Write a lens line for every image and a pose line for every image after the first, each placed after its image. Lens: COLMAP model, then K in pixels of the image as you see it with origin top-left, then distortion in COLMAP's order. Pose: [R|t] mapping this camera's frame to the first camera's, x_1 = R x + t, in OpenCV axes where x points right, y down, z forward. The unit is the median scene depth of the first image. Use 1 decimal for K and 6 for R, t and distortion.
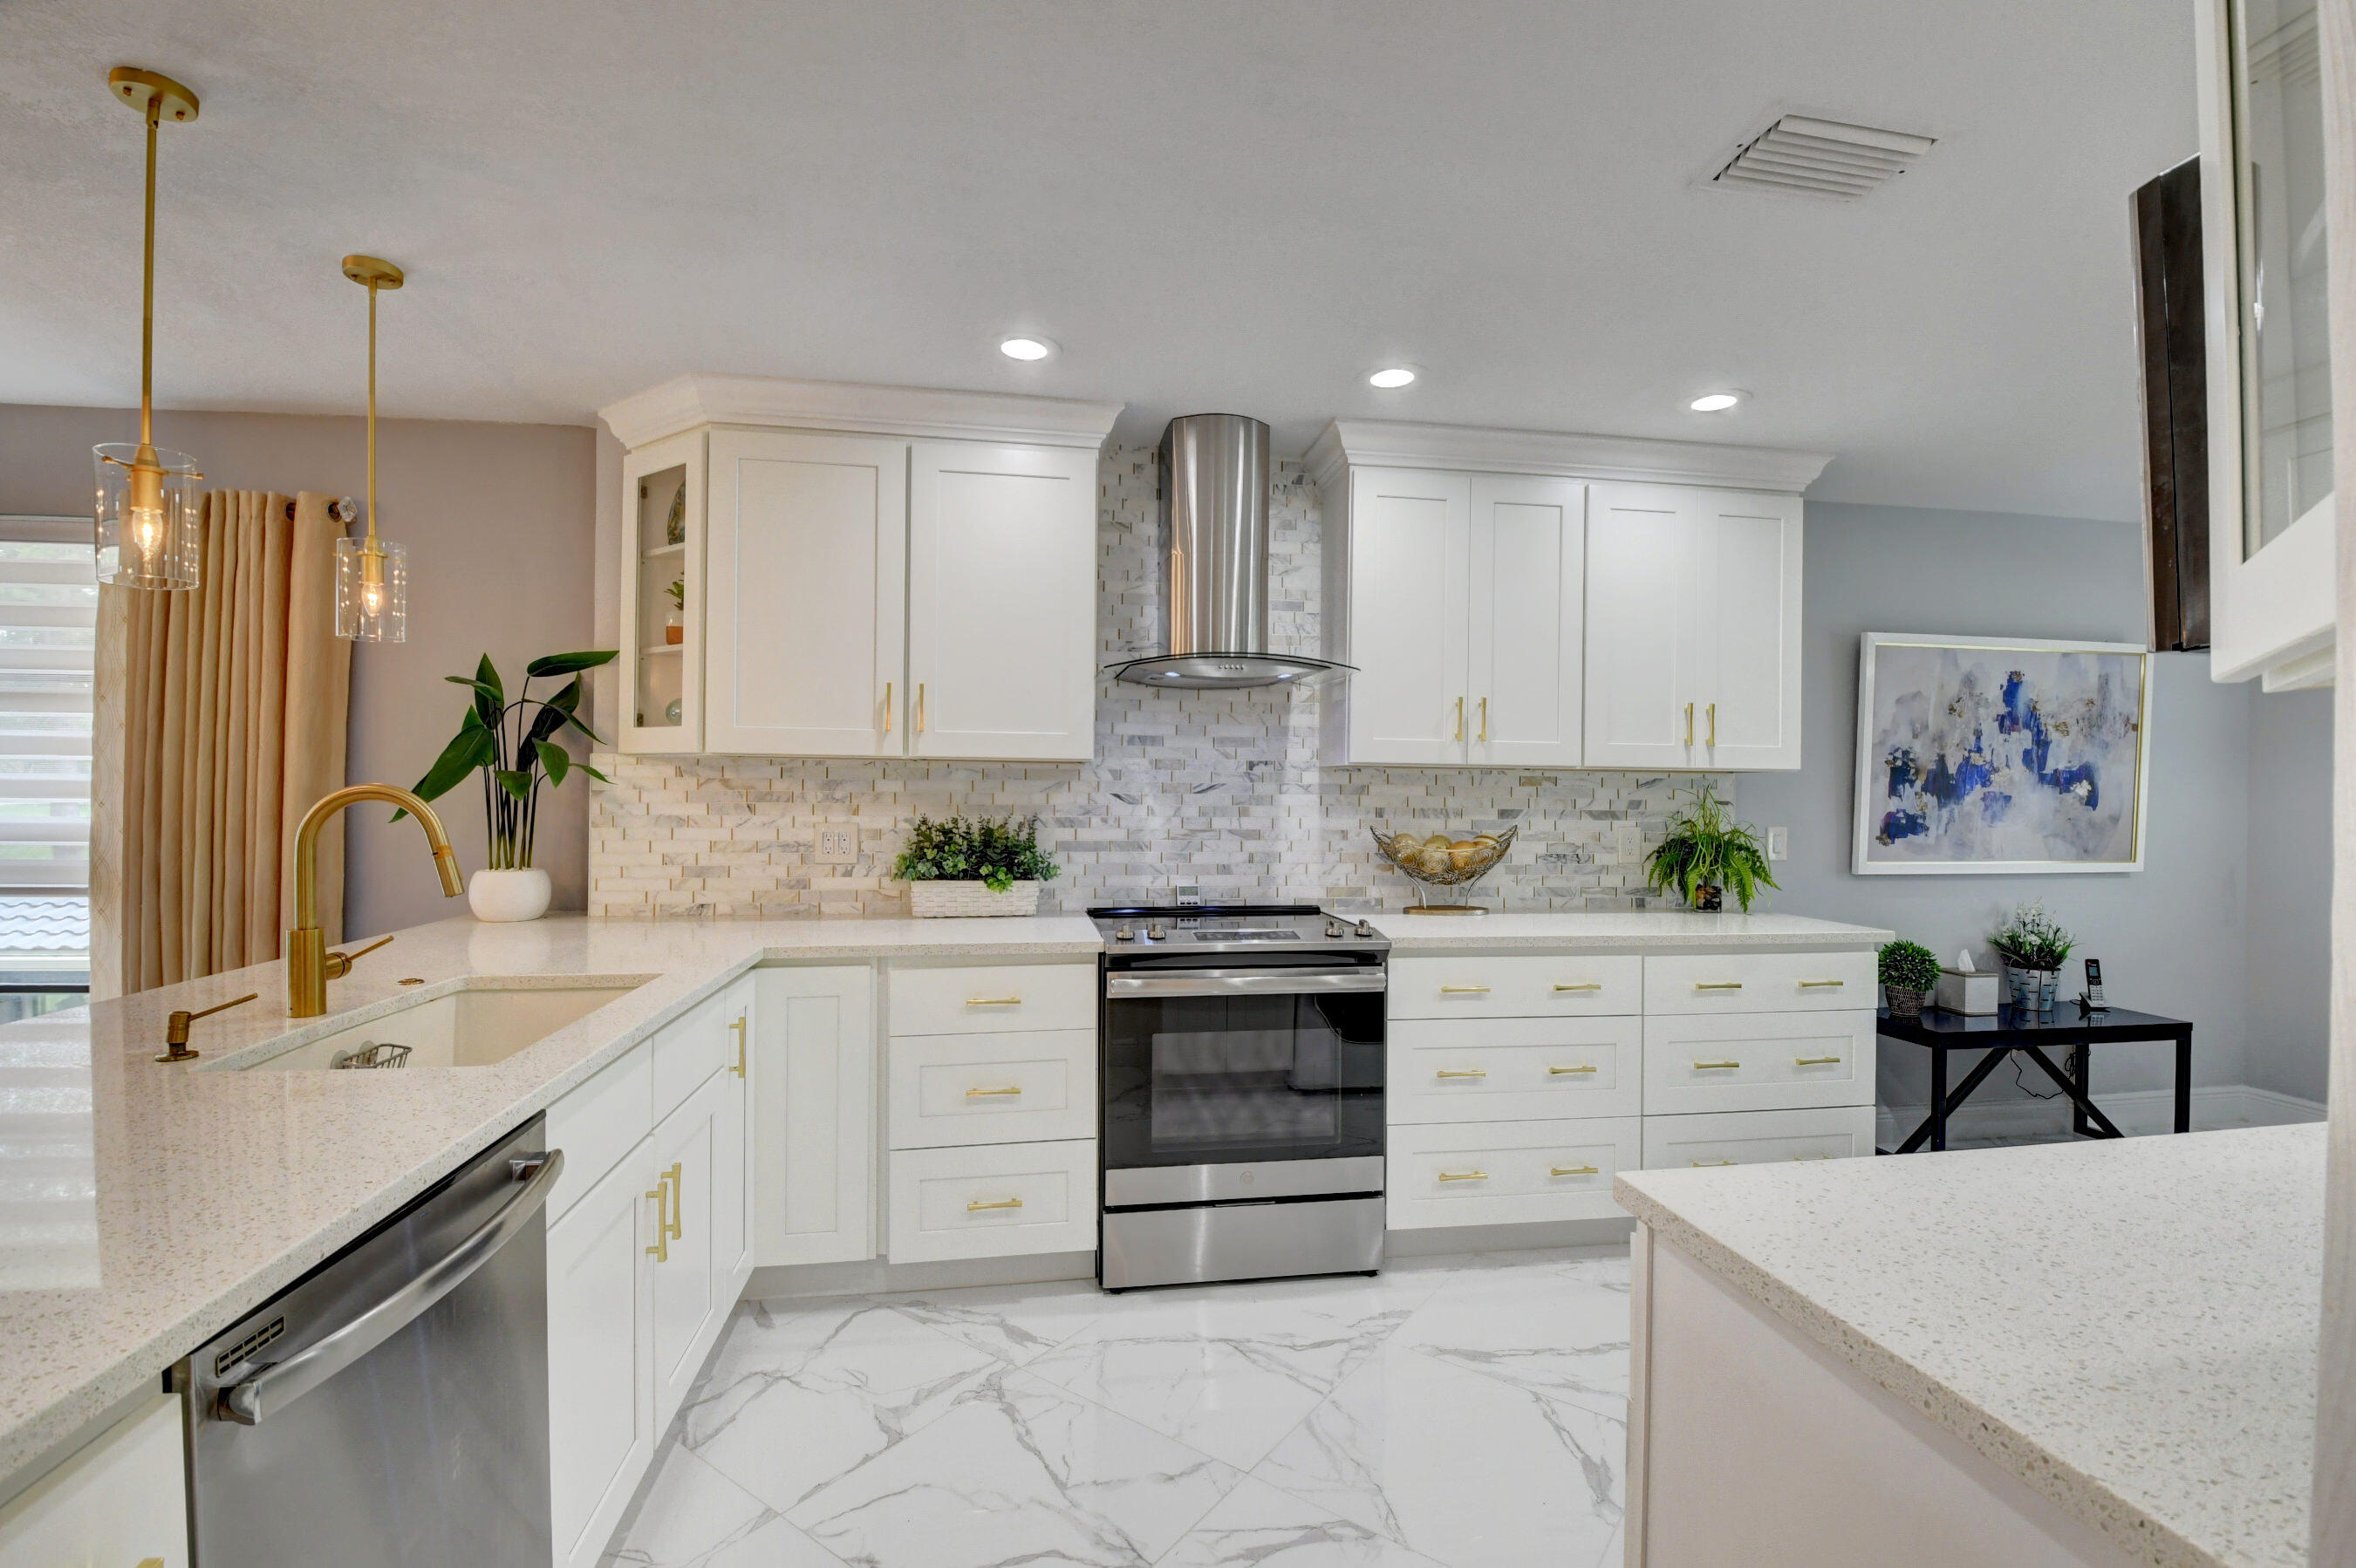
lens RADIAL K [[1032.6, 0, 1173.3], [0, 1032.6, 785.5], [0, 0, 1]] dist [0.026465, -0.036804]
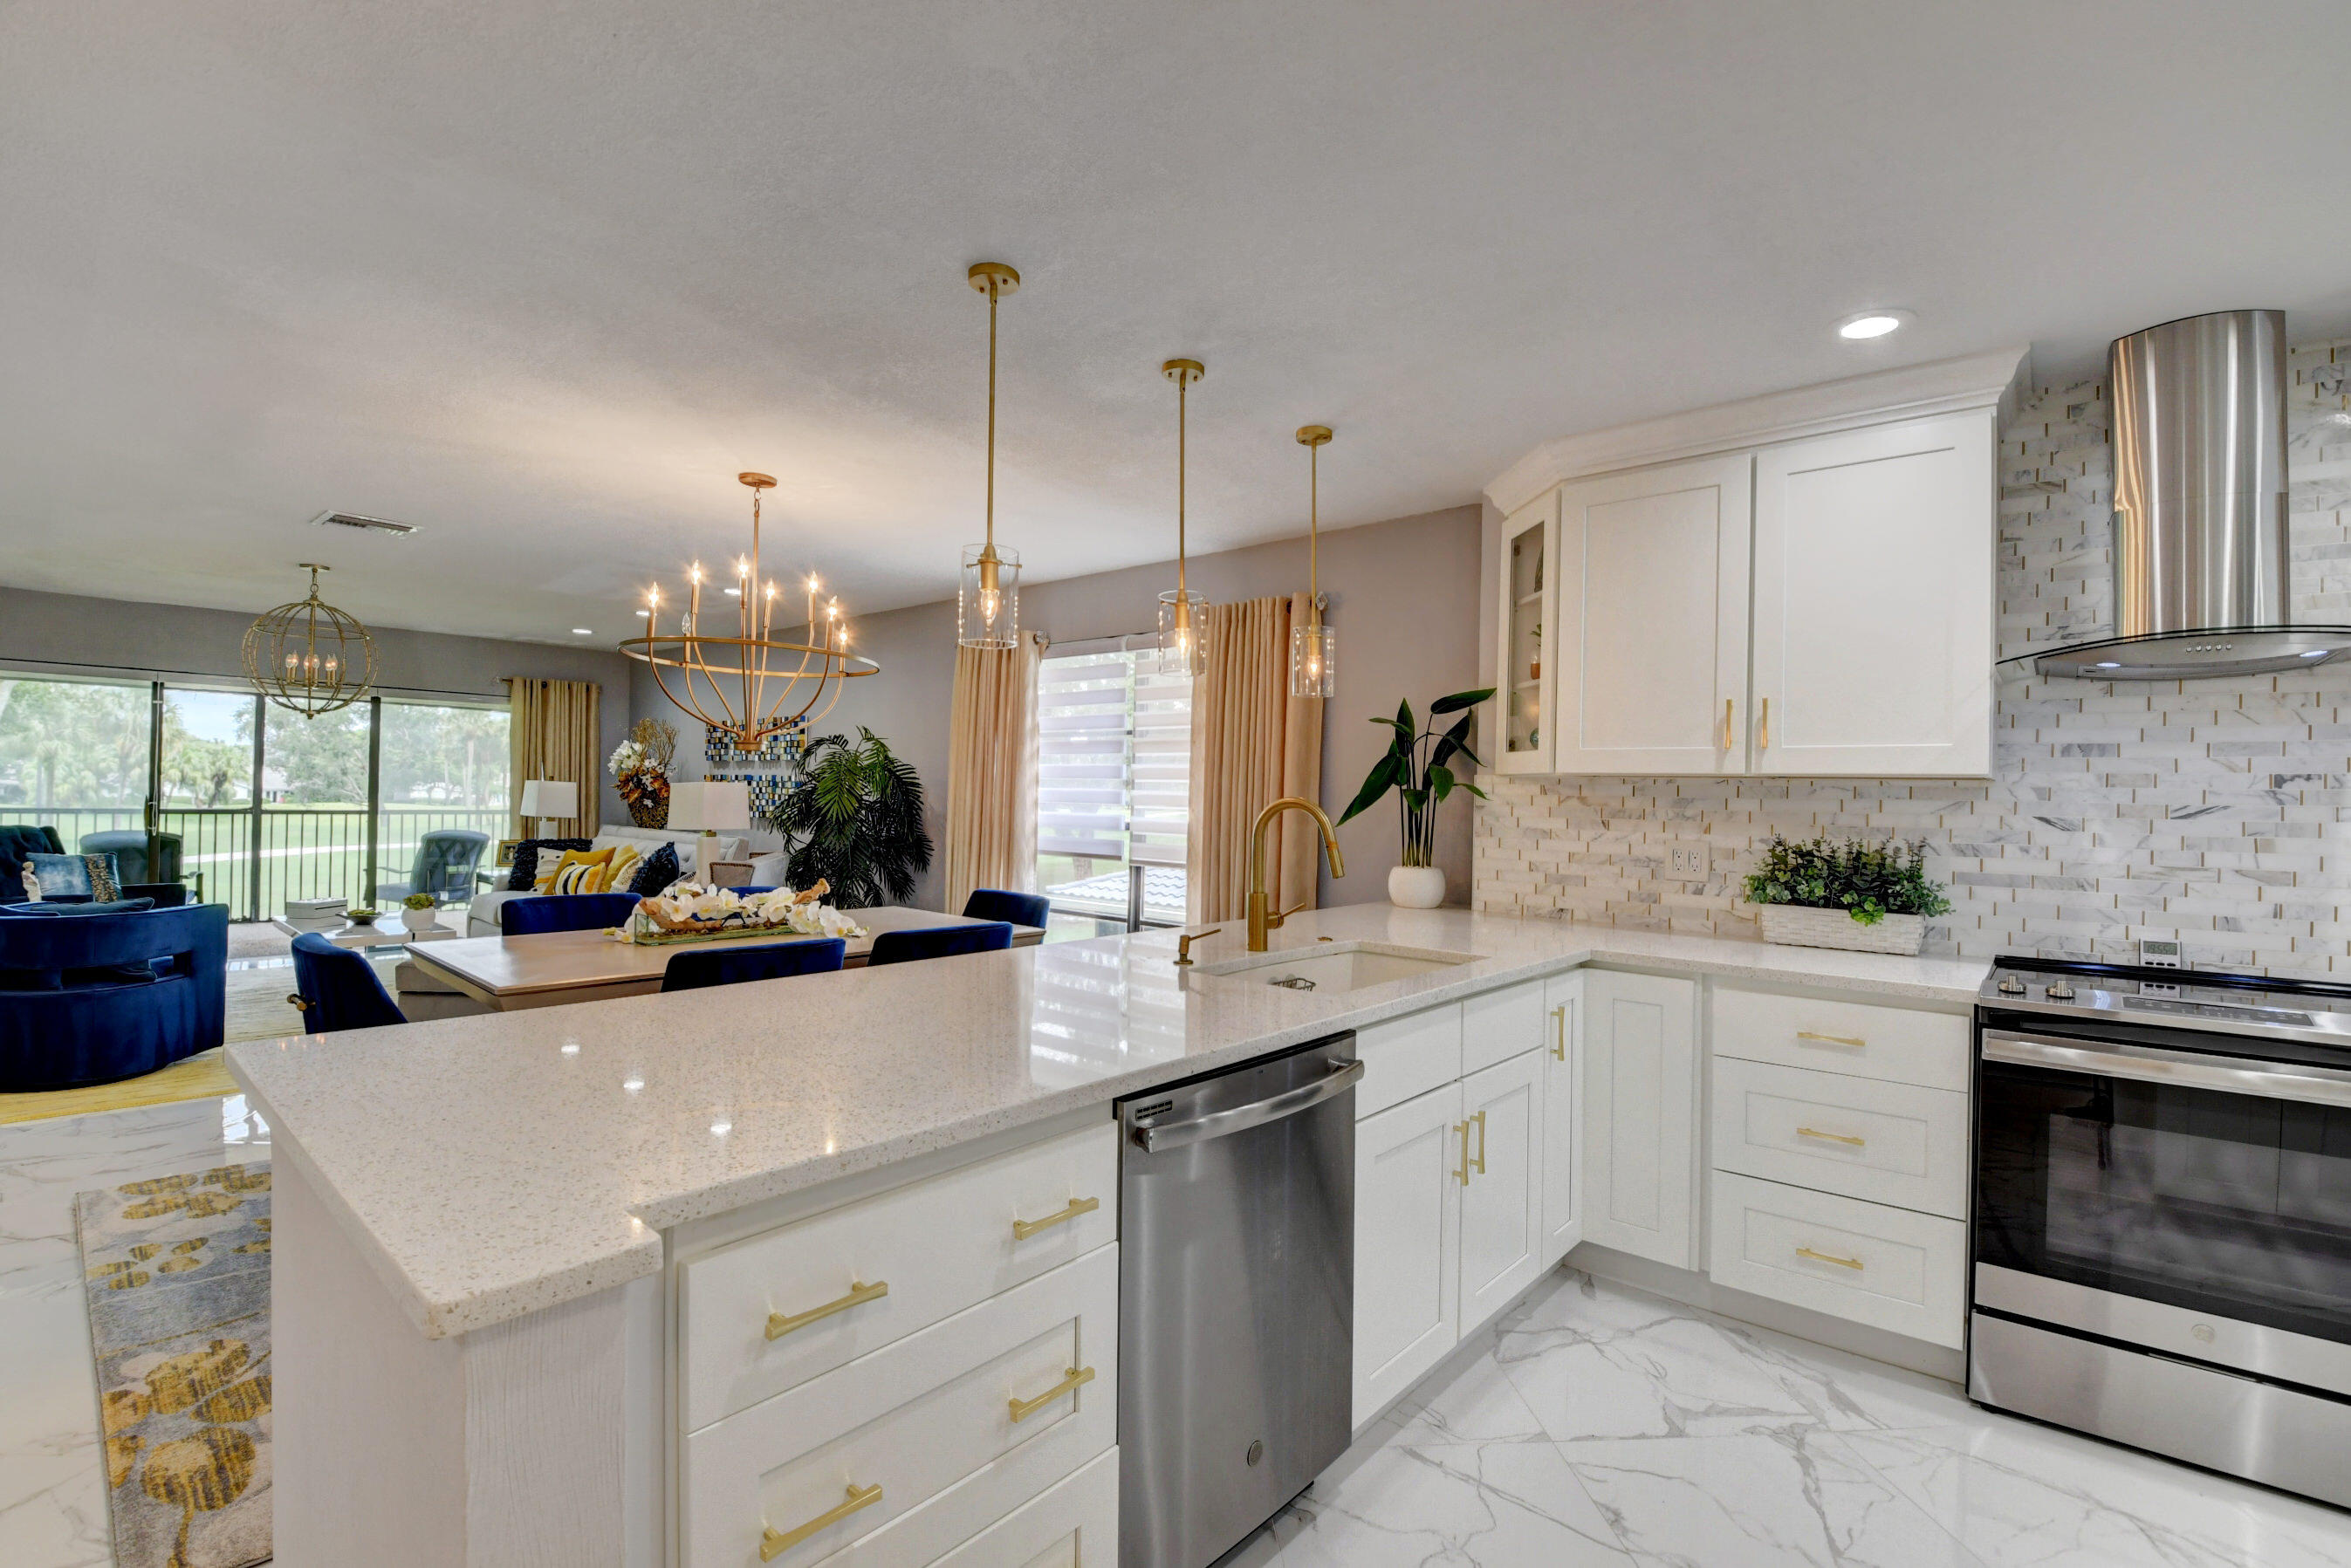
lens RADIAL K [[1030.5, 0, 1170.8], [0, 1030.5, 785.5], [0, 0, 1]] dist [0.026465, -0.036804]
pose [[0.643332, -0.003454, -0.765579, 0.129567], [-0.011098, 0.999843, -0.013837, 0.001965], [0.765507, 0.017399, 0.643193, -0.039826]]
